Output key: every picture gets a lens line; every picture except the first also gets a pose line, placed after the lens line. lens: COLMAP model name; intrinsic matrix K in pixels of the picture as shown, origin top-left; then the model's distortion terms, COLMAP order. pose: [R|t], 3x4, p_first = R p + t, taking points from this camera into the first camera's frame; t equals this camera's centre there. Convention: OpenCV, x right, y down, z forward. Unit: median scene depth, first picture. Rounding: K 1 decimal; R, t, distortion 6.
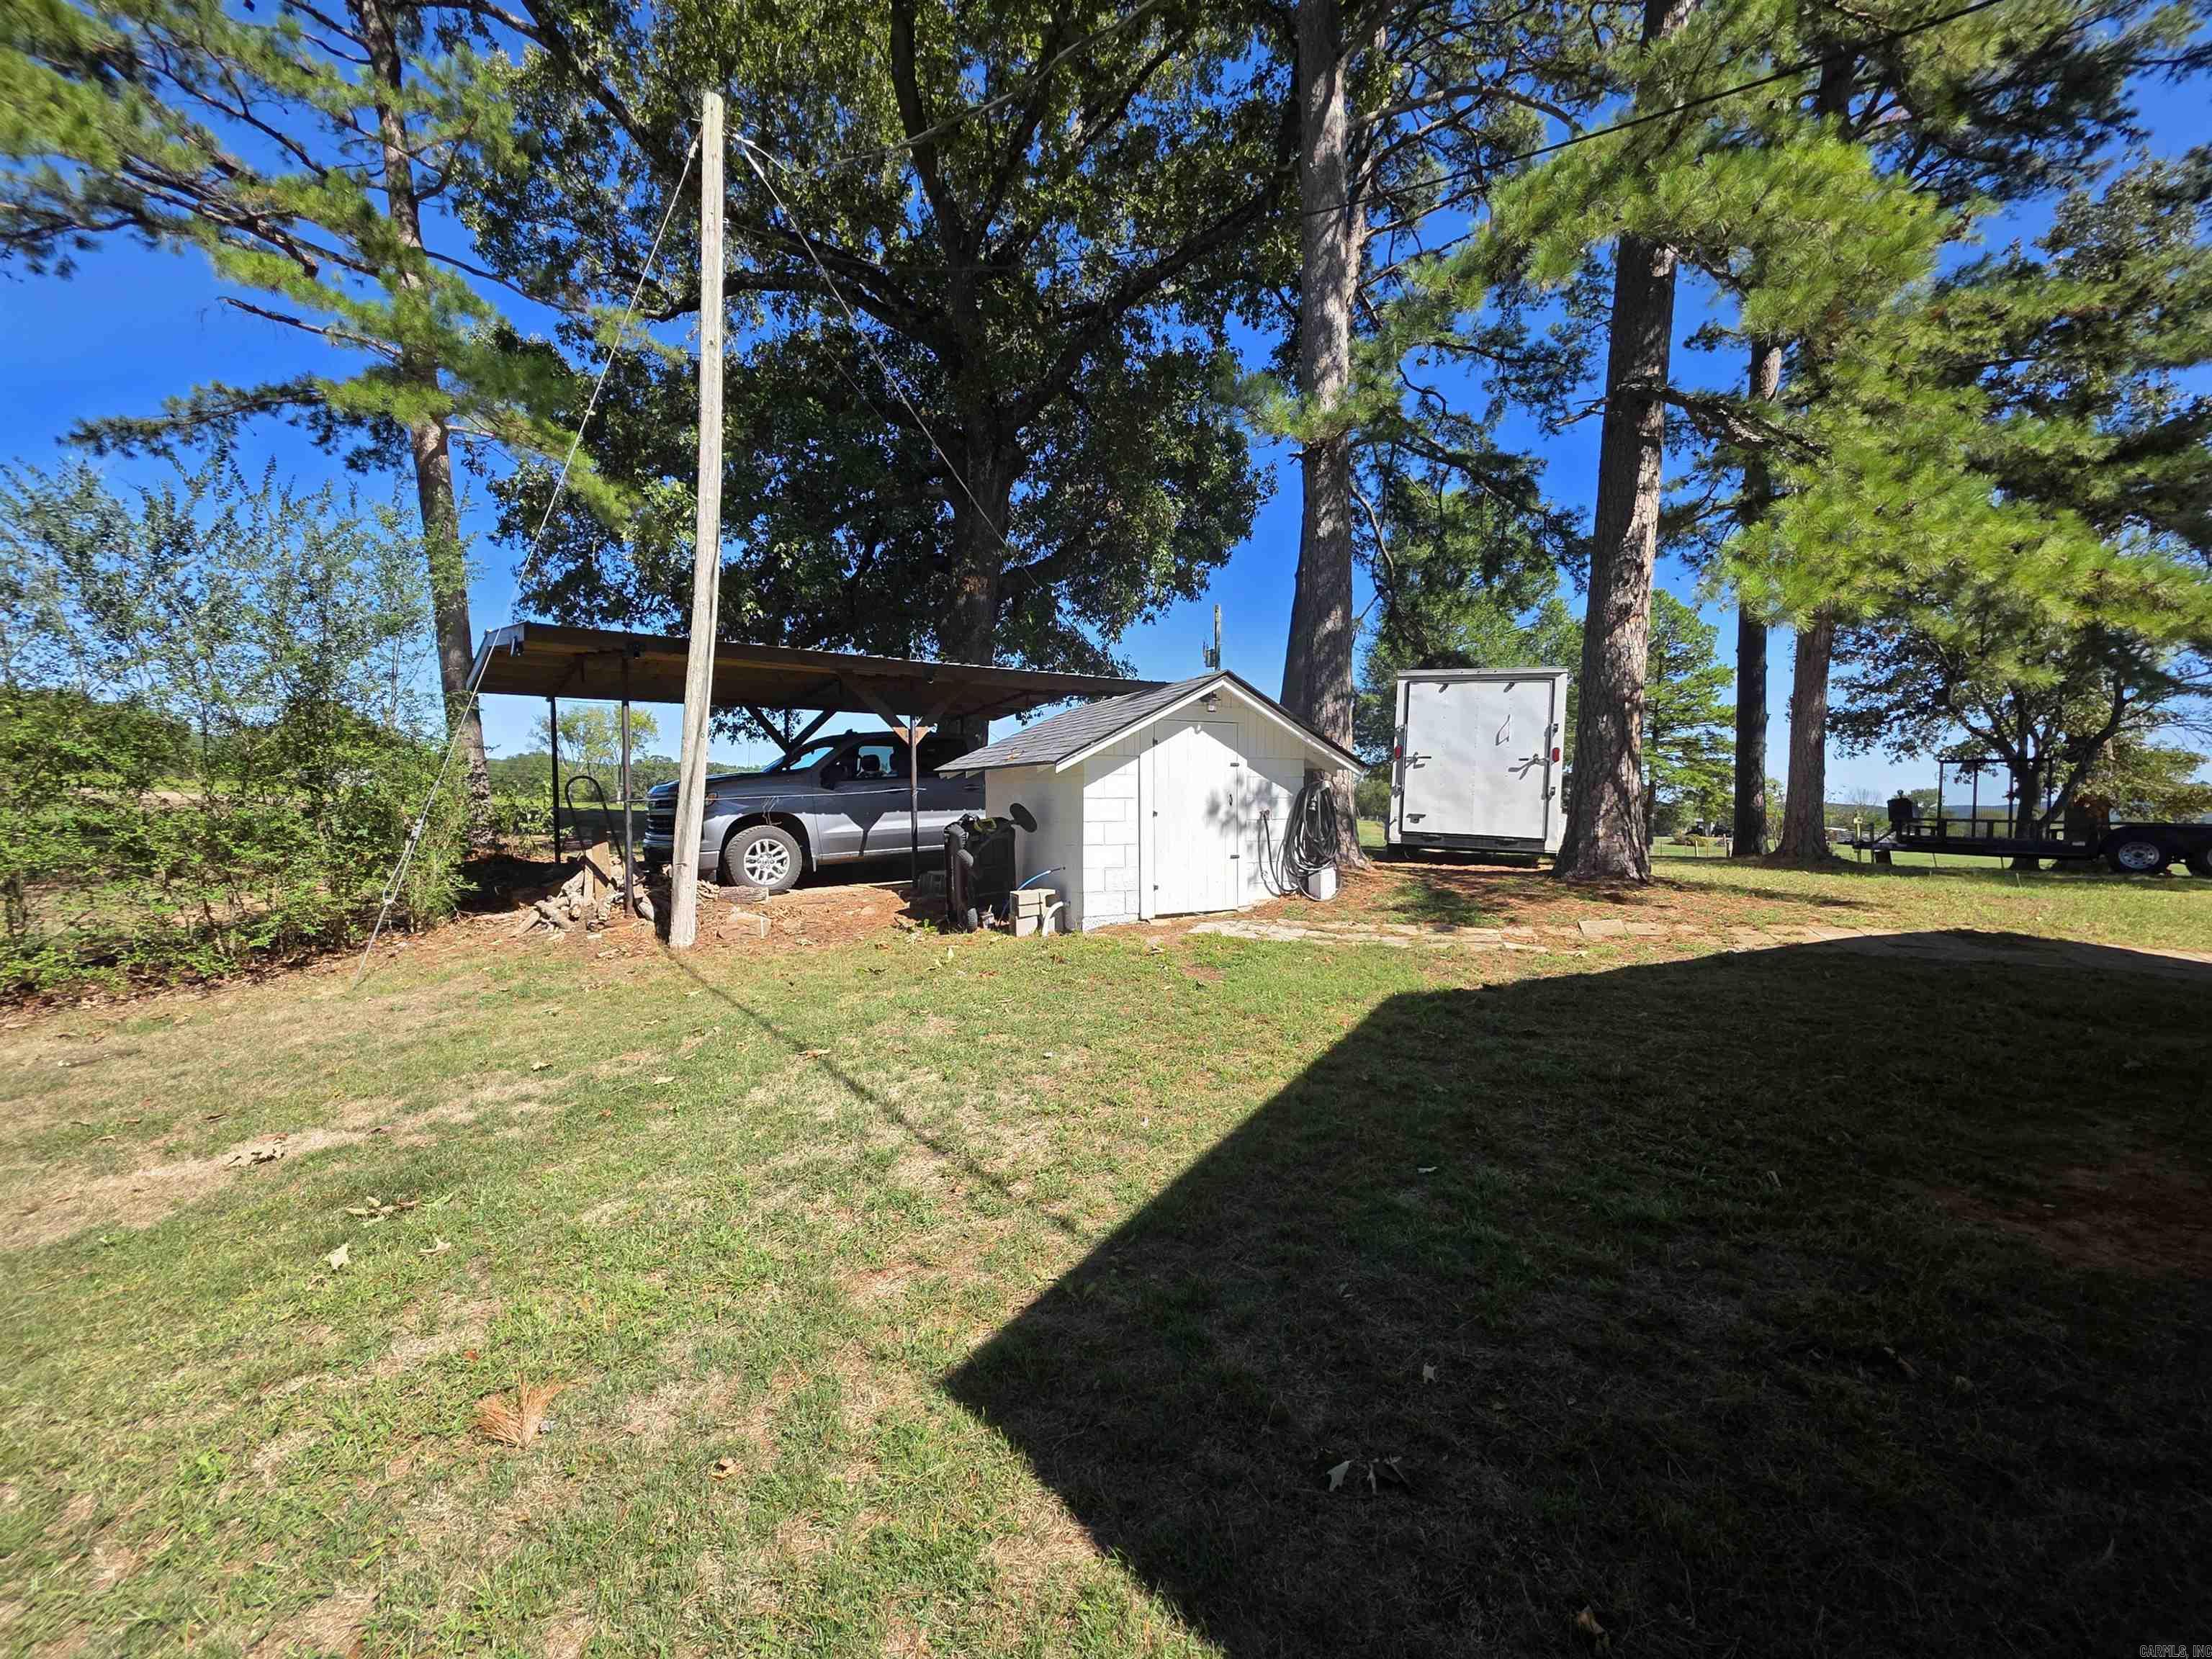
lens RADIAL K [[907.7, 0, 1102.3], [0, 907.7, 833.6], [0, 0, 1]] dist [0.000194, 0.000150]
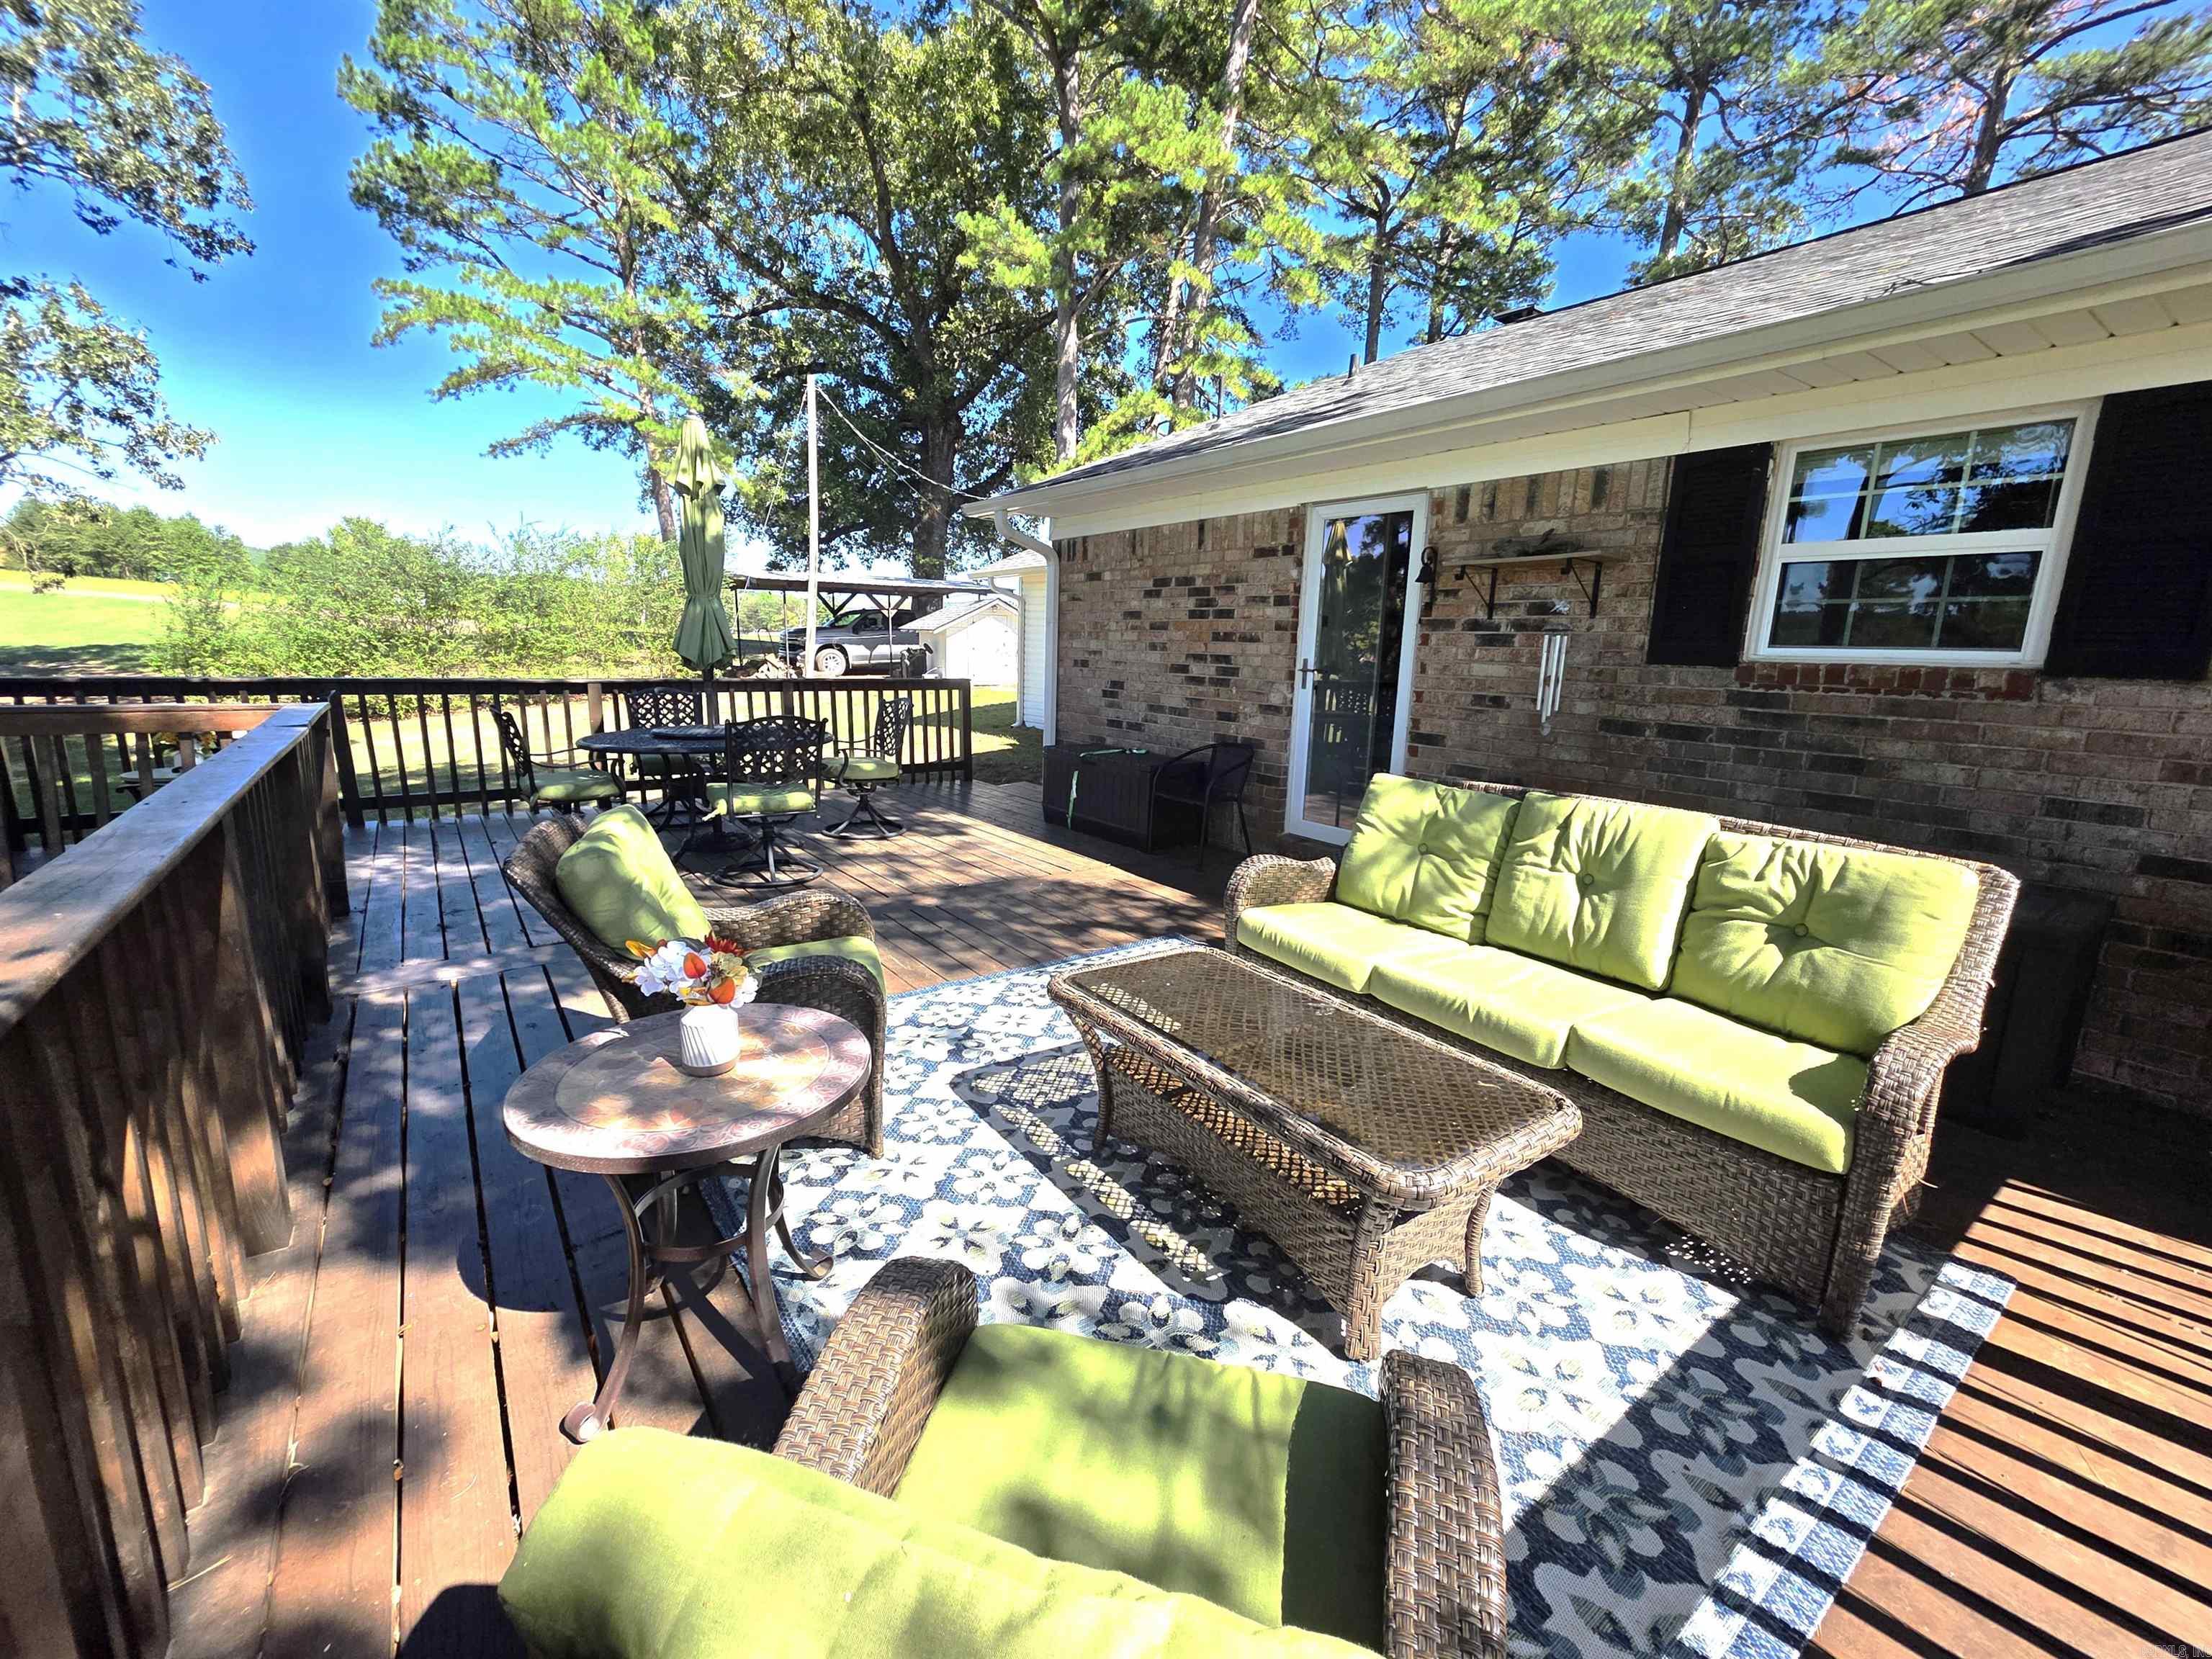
lens RADIAL K [[907.7, 0, 1117.8], [0, 907.7, 823.7], [0, 0, 1]] dist [0.000194, 0.000150]
pose [[0.999629, 0.026961, 0.003832, 0.378170], [-0.027224, 0.986124, 0.163763, 0.030548], [0.000636, -0.163806, 0.986492, -1.389993]]
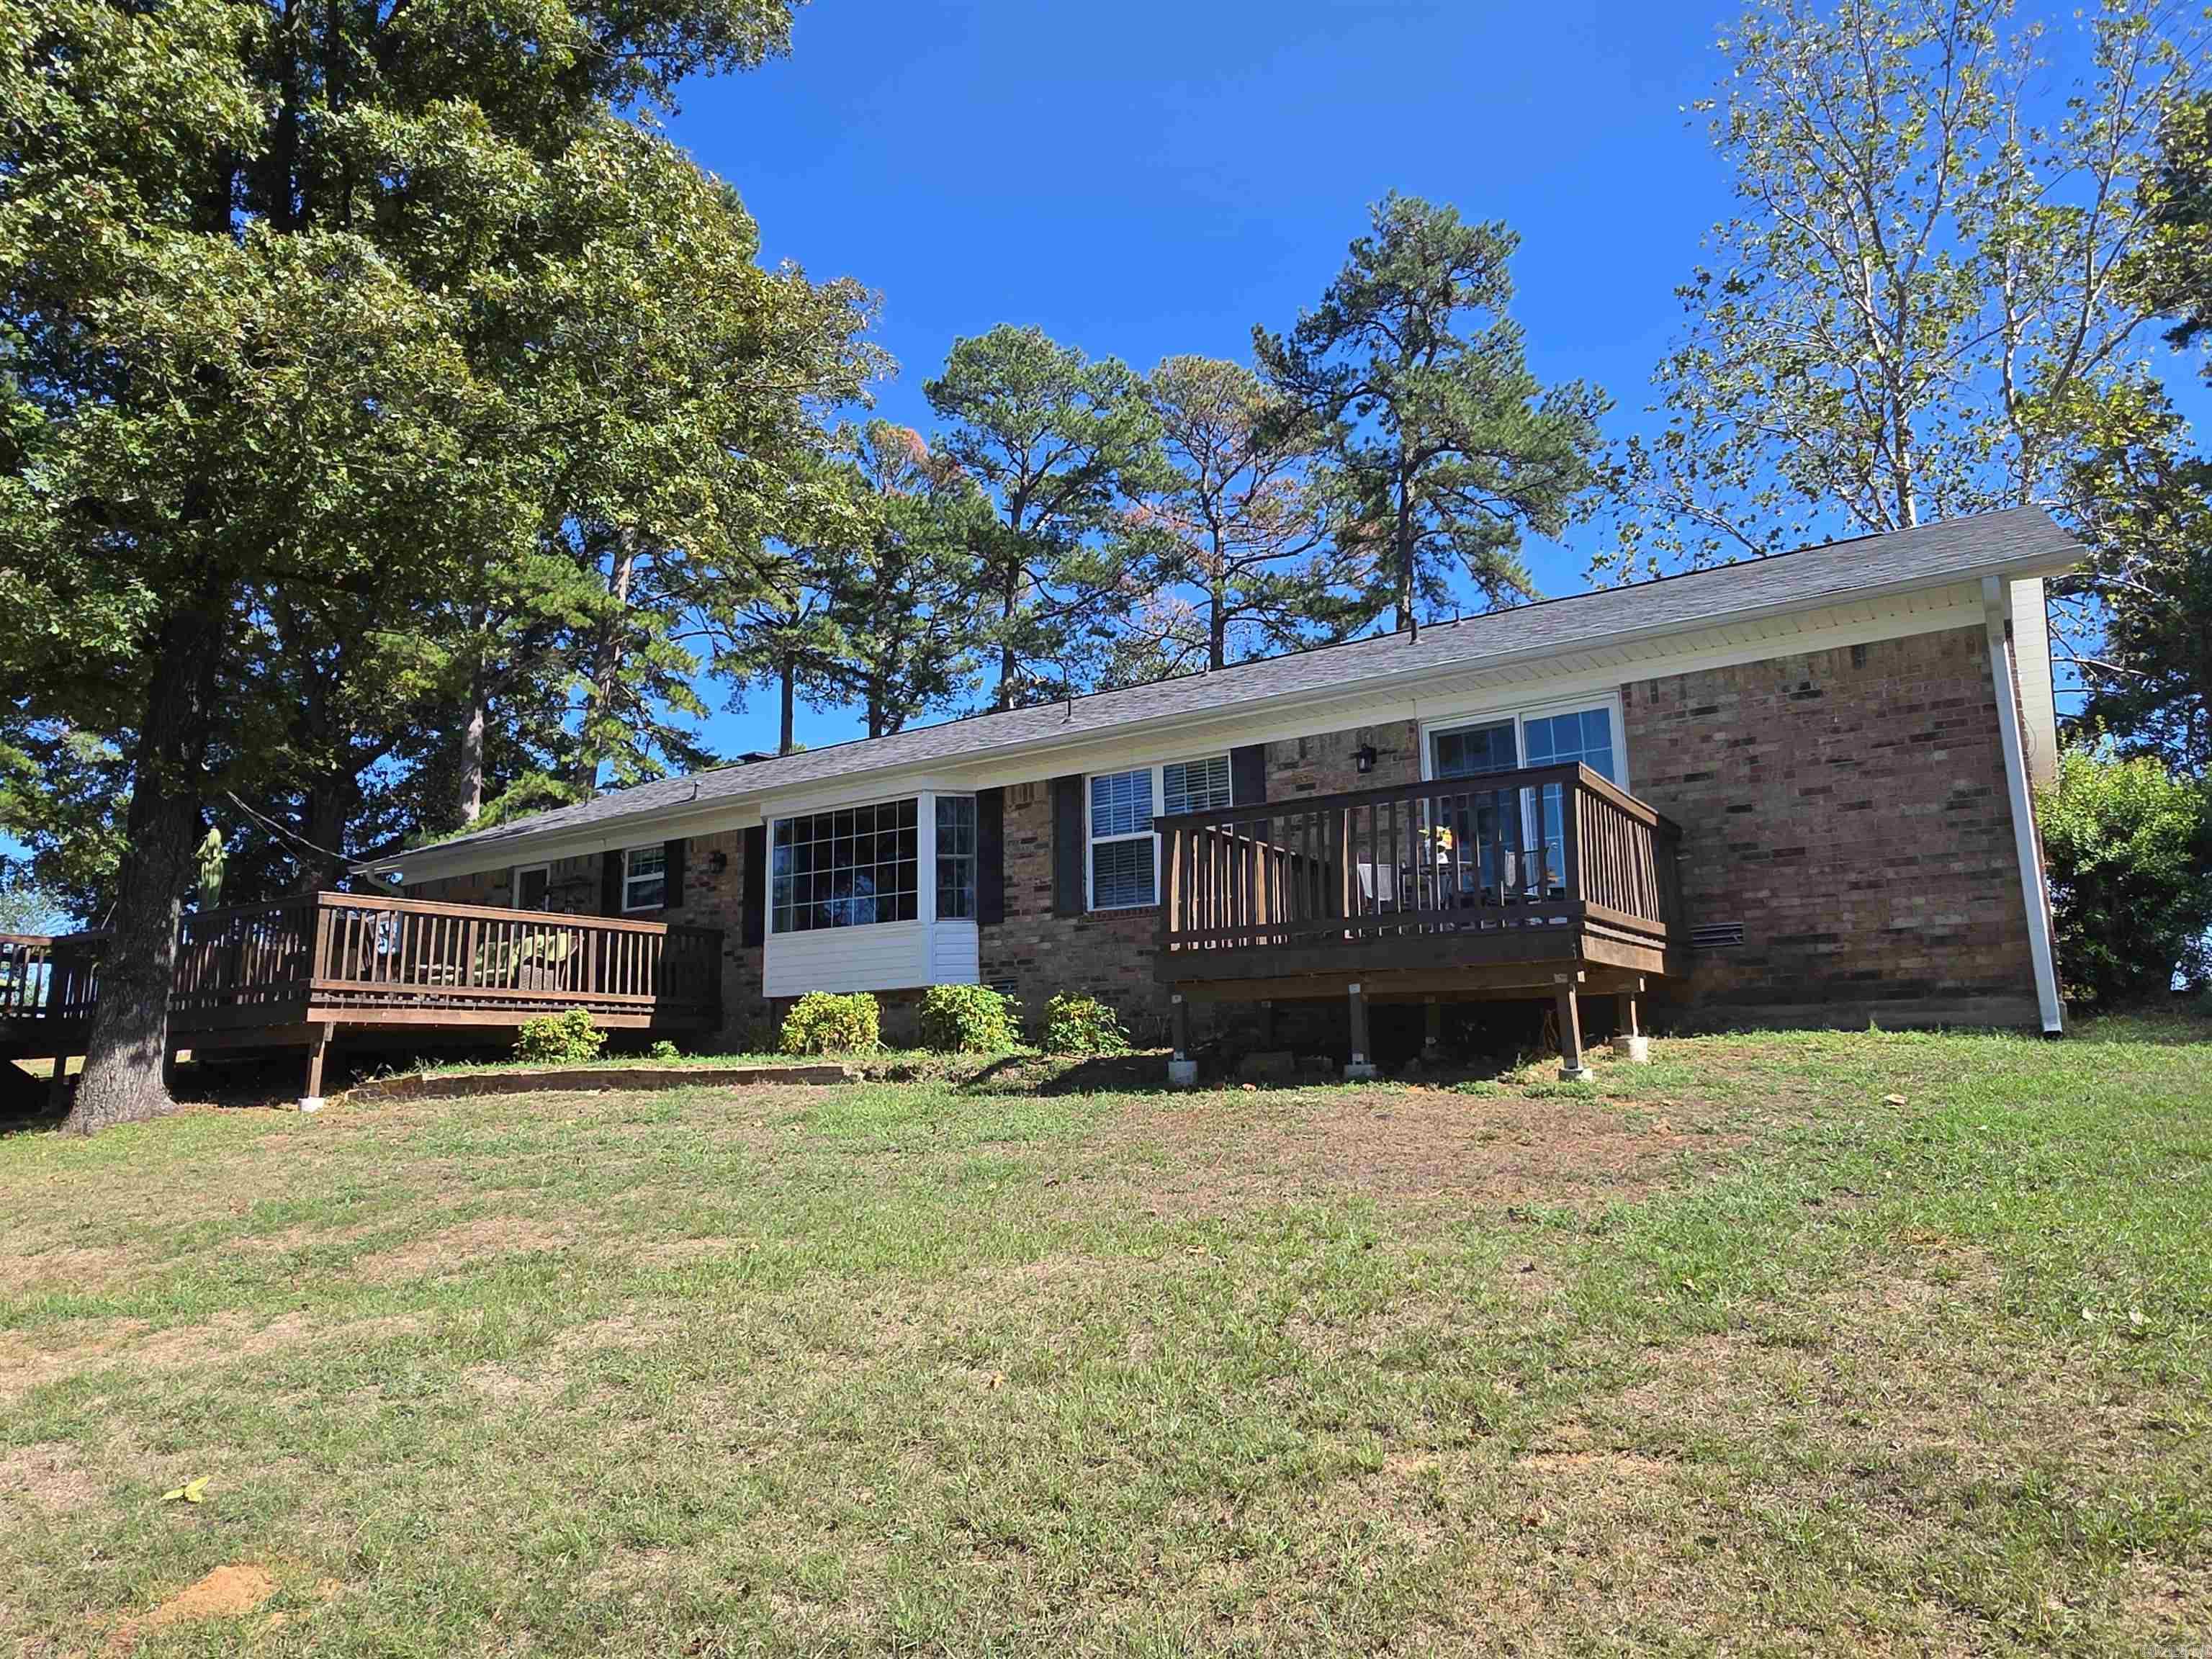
lens RADIAL K [[1416.3, 0, 1104.9], [0, 1416.3, 829.1], [0, 0, 1]] dist [-0.005097, -0.000316]
pose [[0.947996, 0.040708, 0.315667, 0.961157], [0.026304, 0.978374, -0.205166, 0.619125], [-0.317192, 0.202800, 0.926424, -4.697083]]
